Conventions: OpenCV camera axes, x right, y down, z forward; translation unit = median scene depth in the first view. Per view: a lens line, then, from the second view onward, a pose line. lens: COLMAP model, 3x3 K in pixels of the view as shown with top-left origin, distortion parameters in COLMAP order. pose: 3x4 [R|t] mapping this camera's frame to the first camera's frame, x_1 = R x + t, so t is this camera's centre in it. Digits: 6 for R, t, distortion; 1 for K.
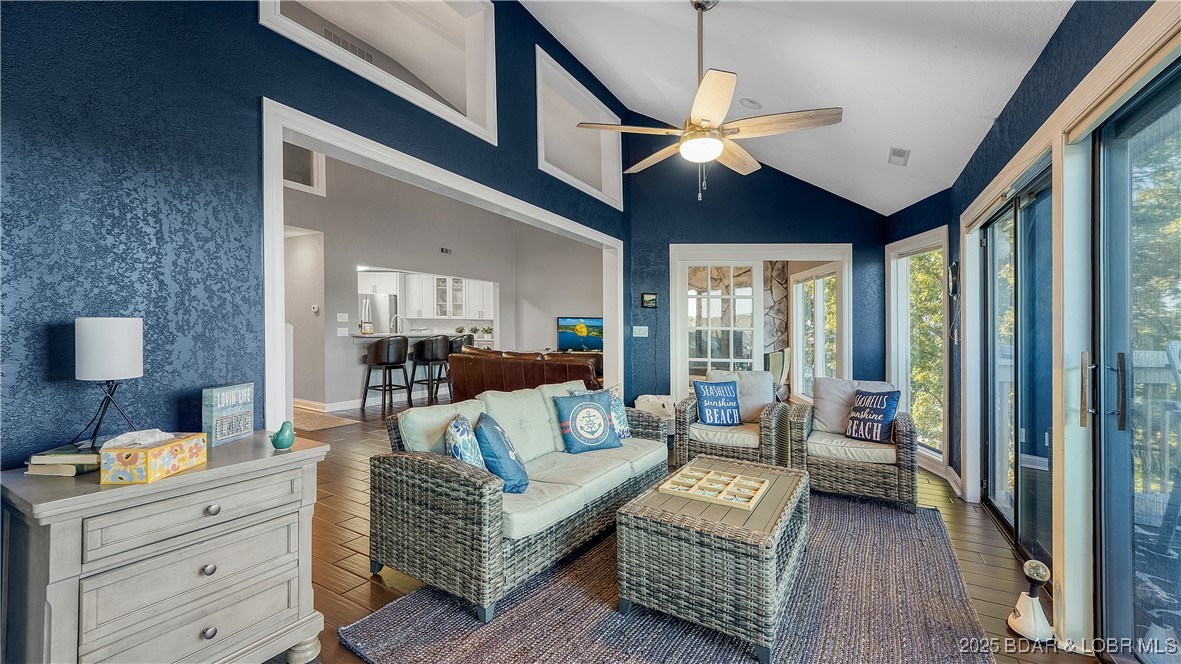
lens RADIAL K [[482.3, 0, 590.5], [0, 482.3, 332.0], [0, 0, 1]] dist [-0.000701, -0.000119]
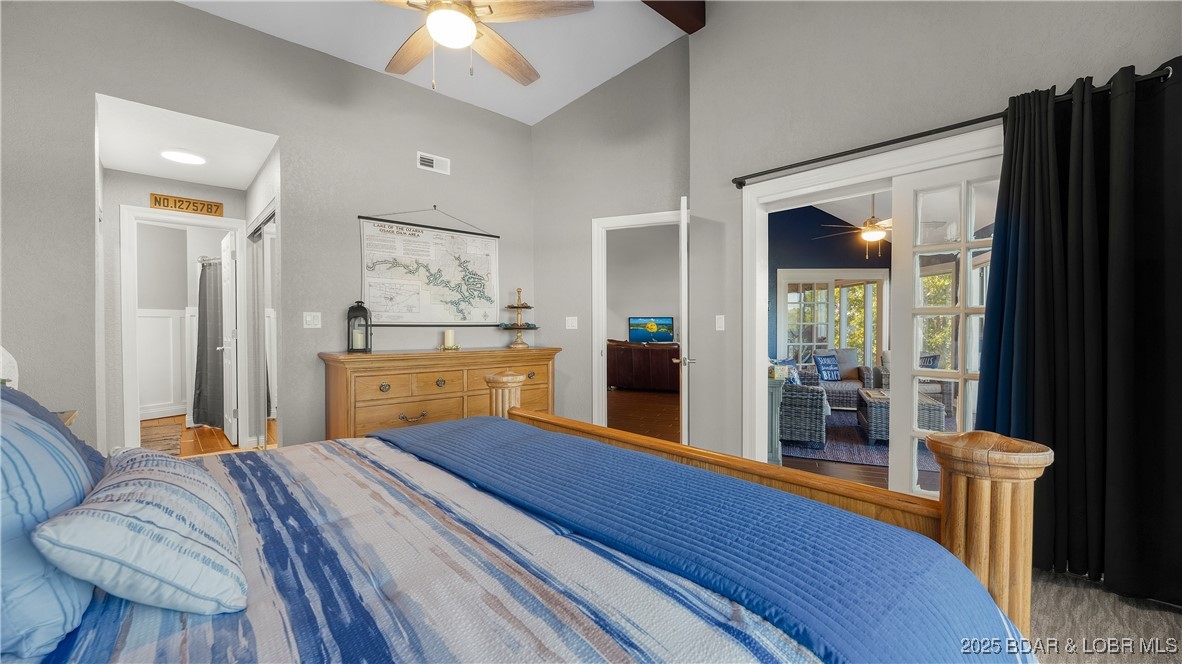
lens RADIAL K [[482.7, 0, 591.0], [0, 482.7, 332.0], [0, 0, 1]] dist [-0.000701, -0.000119]
pose [[0.991127, -0.019125, 0.131536, -0.556927], [0.018599, 0.999813, 0.005227, -0.001769], [-0.131611, -0.002734, 0.991298, -0.402512]]
